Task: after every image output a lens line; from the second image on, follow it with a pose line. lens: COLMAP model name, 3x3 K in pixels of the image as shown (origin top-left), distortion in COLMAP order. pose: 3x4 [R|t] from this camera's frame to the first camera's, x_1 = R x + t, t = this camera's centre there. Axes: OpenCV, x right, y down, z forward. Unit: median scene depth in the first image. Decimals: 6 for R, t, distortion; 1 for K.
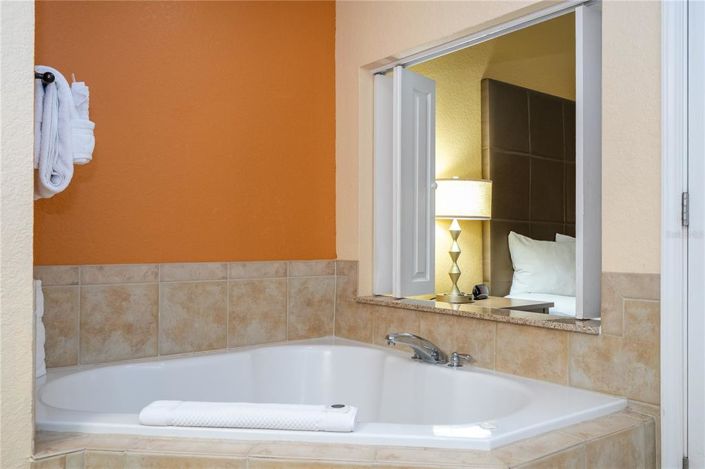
lens RADIAL K [[602.8, 0, 352.7], [0, 602.8, 235.0], [0, 0, 1]] dist [0.009768, -0.007992]
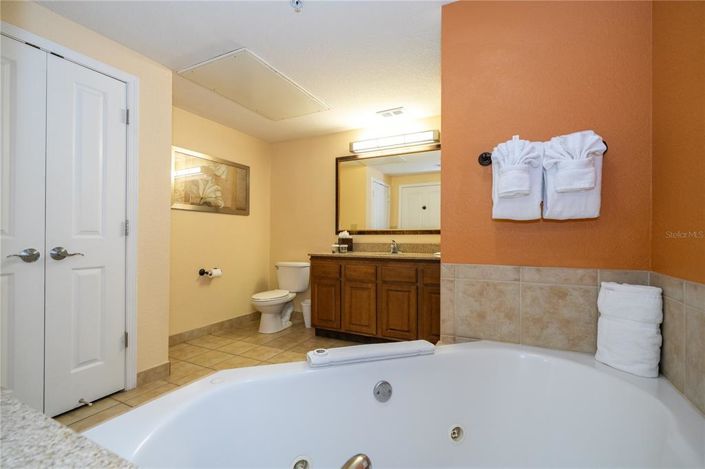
lens RADIAL K [[317.6, 0, 357.6], [0, 317.6, 235.4], [0, 0, 1]] dist [-0.003005, 0.001111]
pose [[-0.900261, -0.015087, -0.435089, 0.168071], [-0.007265, 0.999781, -0.019636, -0.002542], [0.435290, -0.014517, -0.900173, 1.173712]]
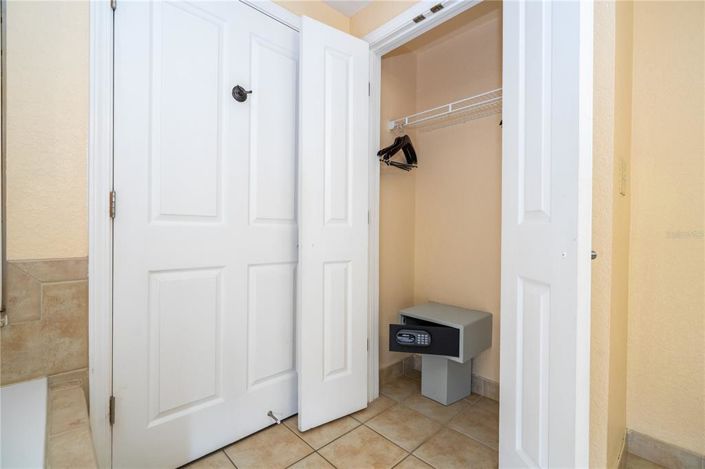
lens RADIAL K [[317.6, 0, 358.6], [0, 317.6, 235.0], [0, 0, 1]] dist [-0.003005, 0.001111]
pose [[-0.108647, -0.009334, 0.994037, -0.126601], [-0.015857, 0.999845, 0.007655, 0.005622], [-0.993954, -0.014931, -0.108778, 0.398721]]
